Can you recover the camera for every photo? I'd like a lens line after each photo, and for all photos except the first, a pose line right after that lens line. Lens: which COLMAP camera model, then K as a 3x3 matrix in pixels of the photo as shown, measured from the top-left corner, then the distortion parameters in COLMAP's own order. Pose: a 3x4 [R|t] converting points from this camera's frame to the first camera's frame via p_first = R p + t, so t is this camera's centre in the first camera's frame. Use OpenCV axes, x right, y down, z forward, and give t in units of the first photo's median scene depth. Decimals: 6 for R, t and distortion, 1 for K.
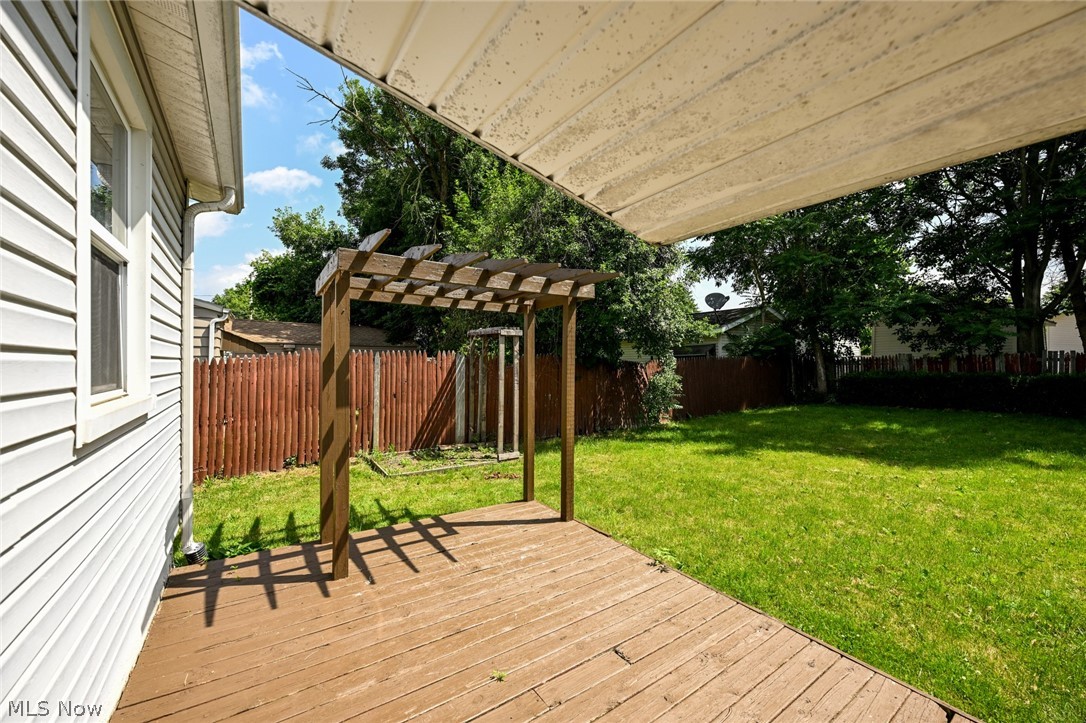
lens RADIAL K [[431.1, 0, 540.0], [0, 431.1, 359.8], [0, 0, 1]] dist [-0.000974, -0.000323]
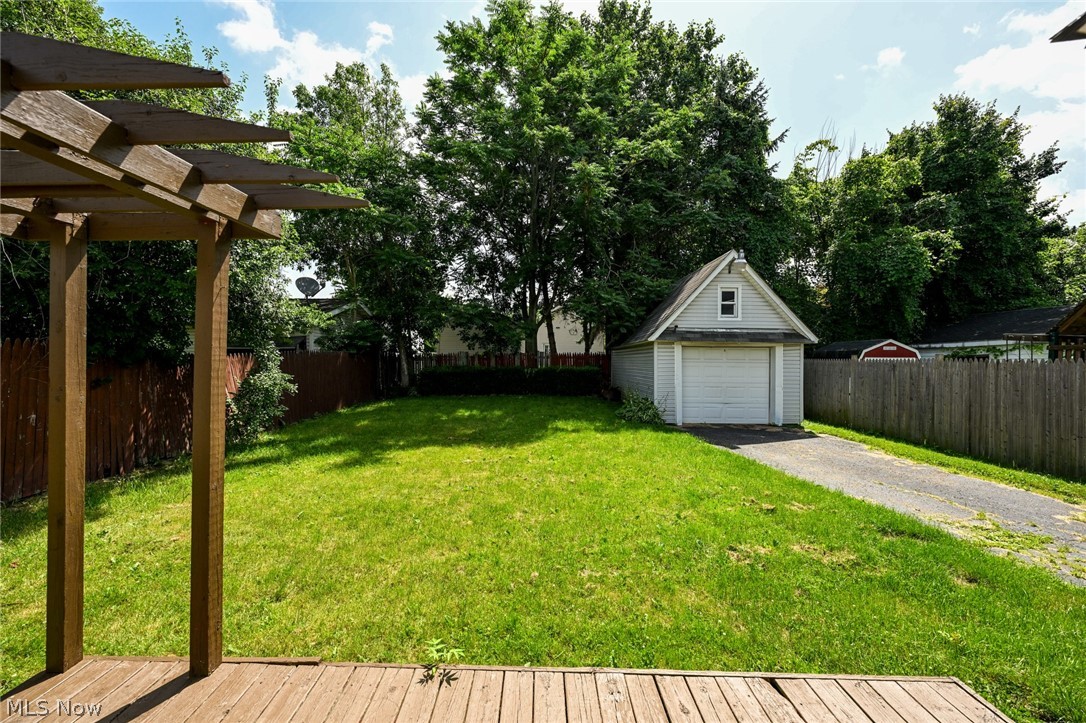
lens RADIAL K [[431.1, 0, 540.0], [0, 431.1, 359.8], [0, 0, 1]] dist [-0.000974, -0.000323]
pose [[0.569100, 0.003185, 0.822262, -0.056247], [-0.012129, 0.999916, 0.004522, 0.001669], [-0.822179, -0.012547, 0.569091, 0.175112]]
